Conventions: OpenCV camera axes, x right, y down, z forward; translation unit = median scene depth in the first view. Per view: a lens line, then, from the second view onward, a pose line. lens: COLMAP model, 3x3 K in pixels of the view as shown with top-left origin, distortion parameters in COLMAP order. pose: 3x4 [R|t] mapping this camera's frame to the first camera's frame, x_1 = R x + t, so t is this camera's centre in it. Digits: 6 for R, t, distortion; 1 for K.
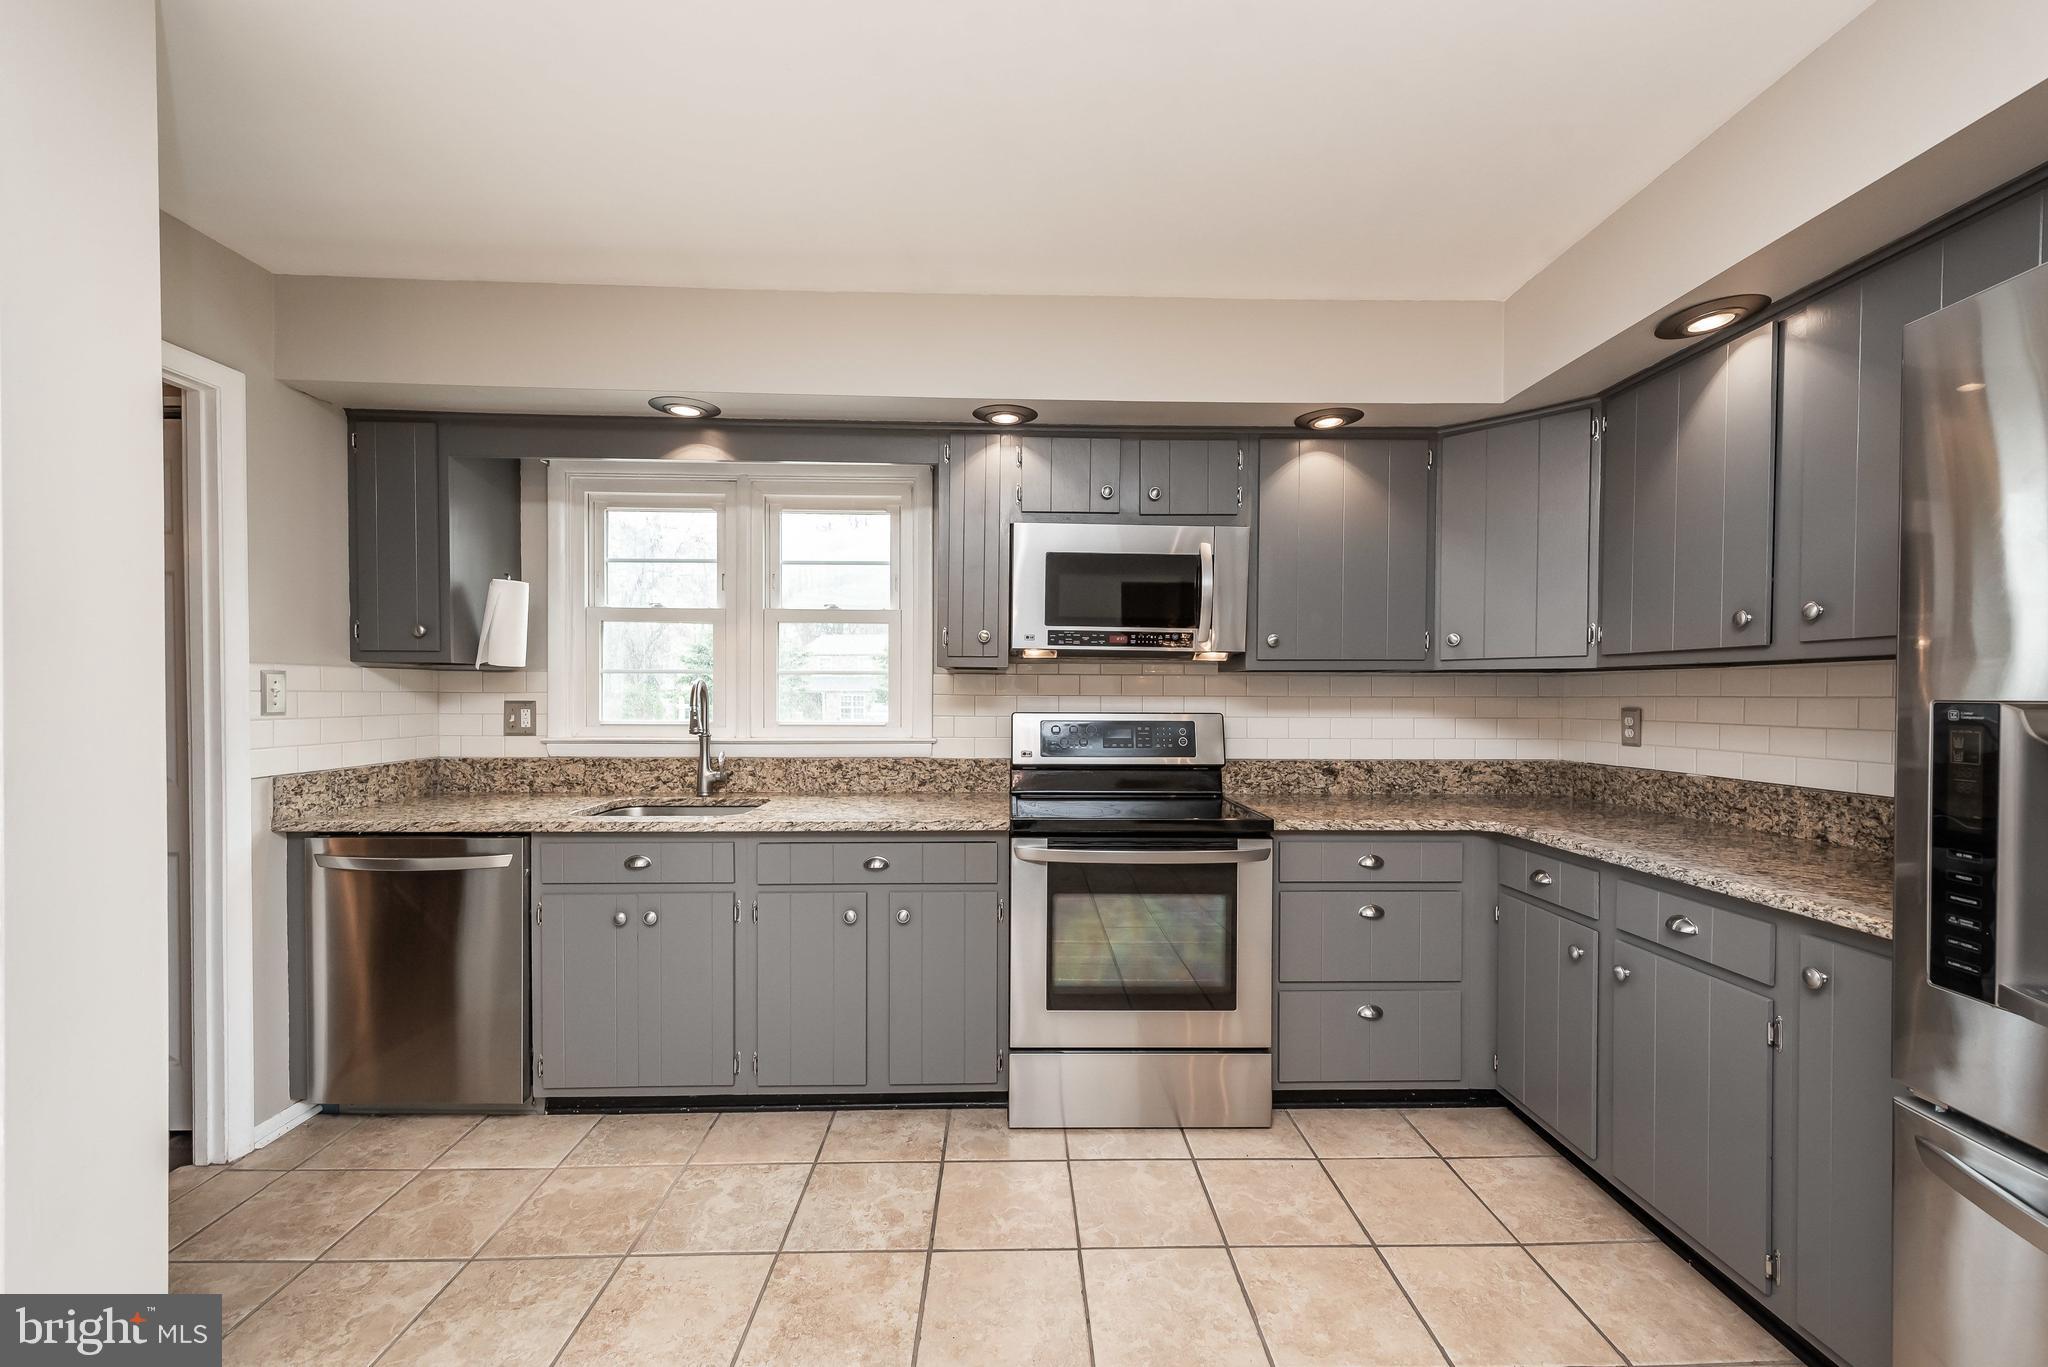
lens RADIAL K [[798.2, 0, 1023.2], [0, 798.2, 707.5], [0, 0, 1]] dist [0.000352, -0.000022]
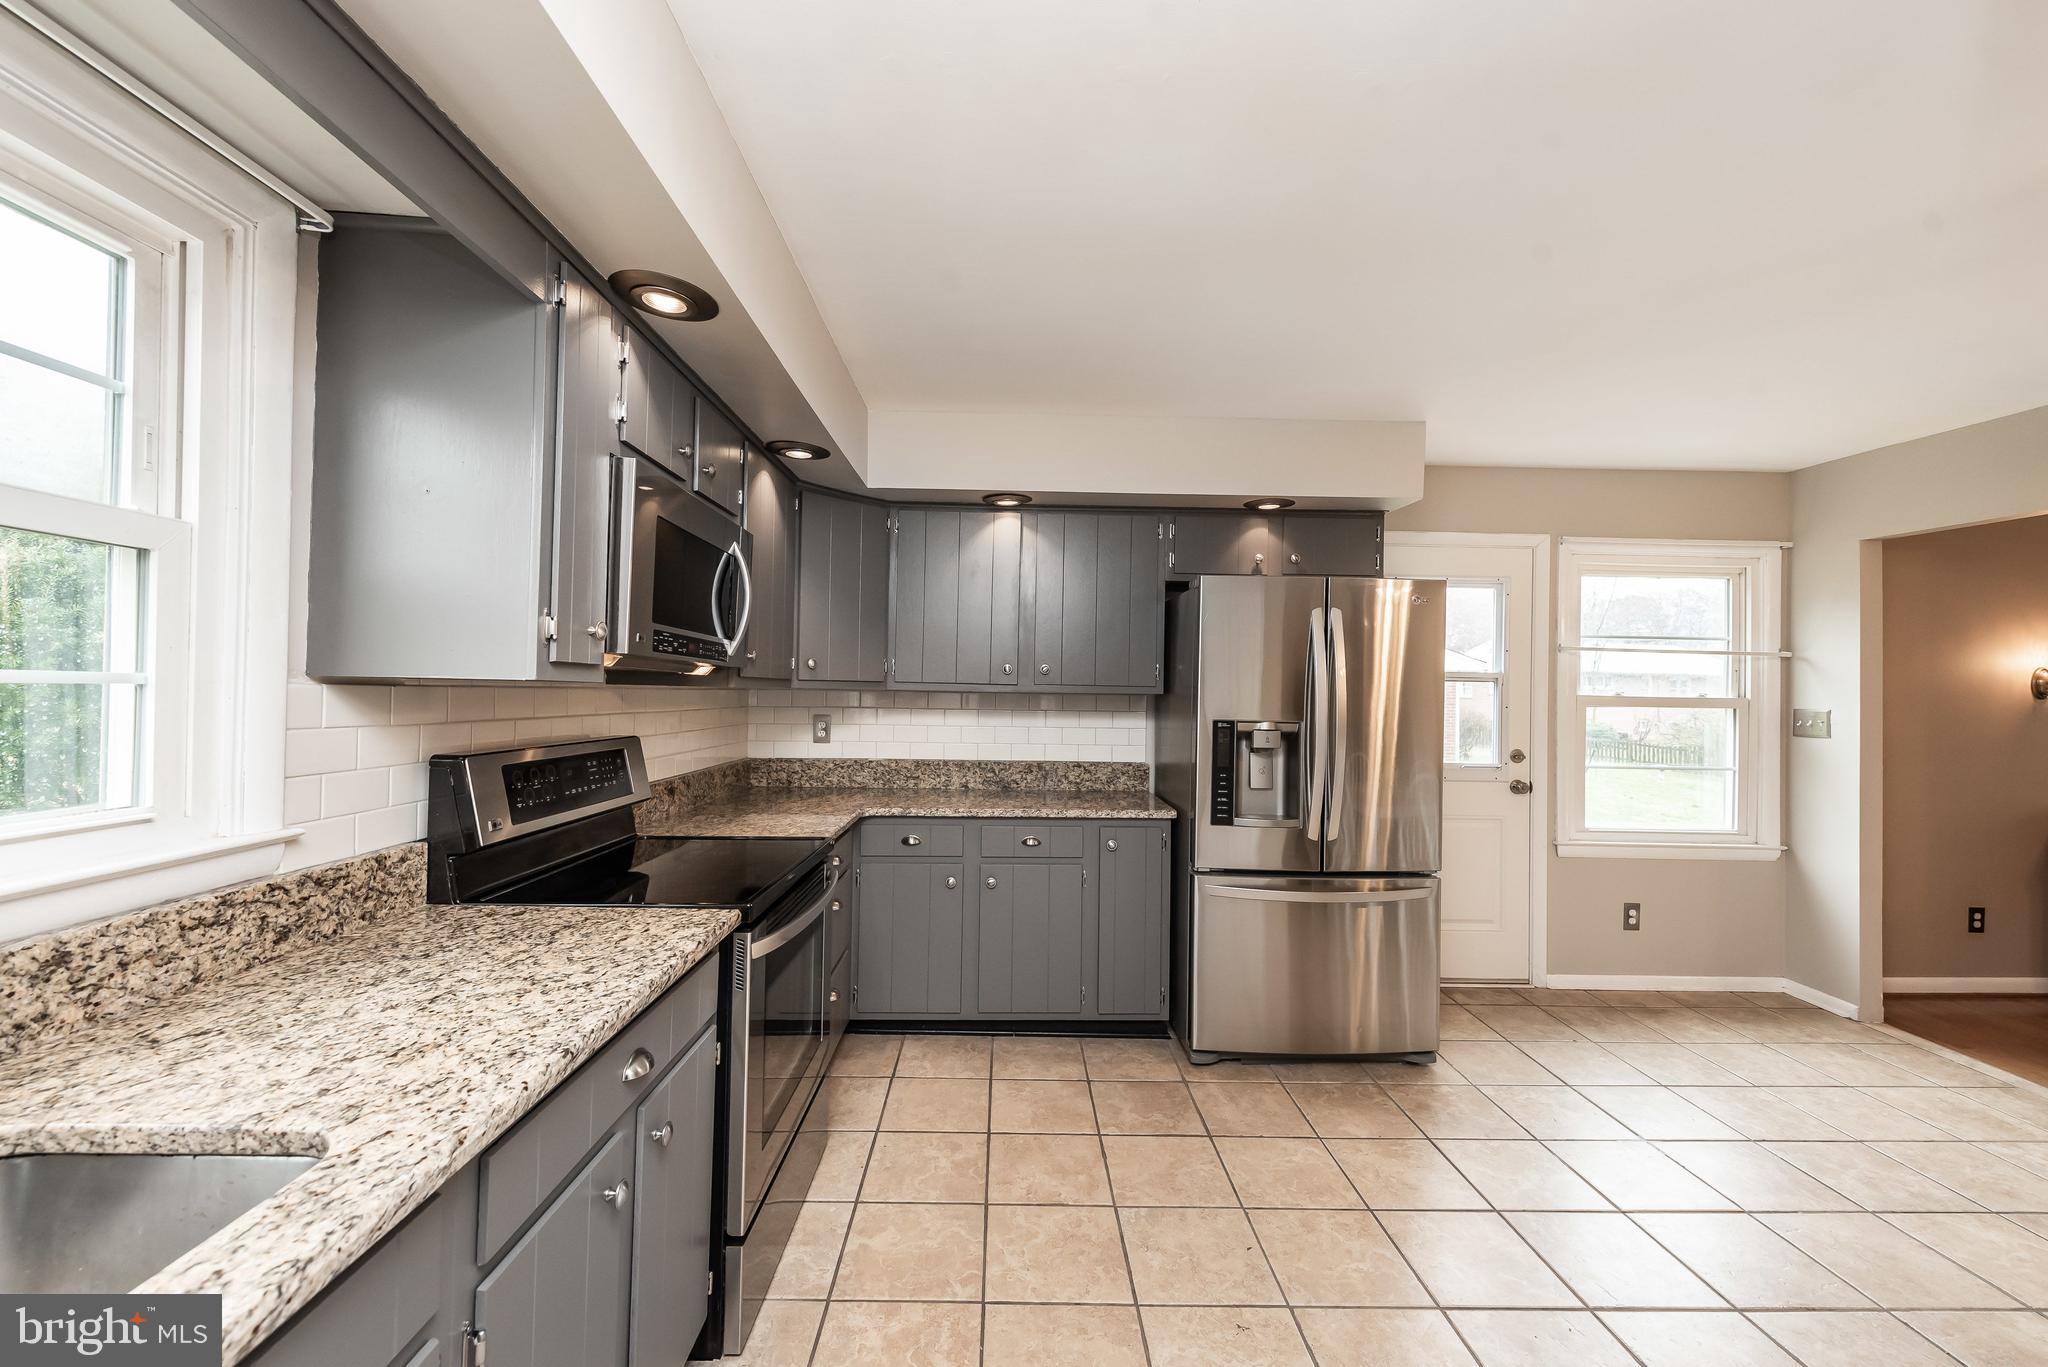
lens RADIAL K [[784.1, 0, 1024.0], [0, 784.1, 683.5], [0, 0, 1]] dist [-0.001595, -0.000566]
pose [[0.012619, 0.009189, 0.999878, -0.600508], [0.001434, 0.999957, -0.009208, -0.042420], [-0.999919, 0.001550, 0.012605, 0.637677]]
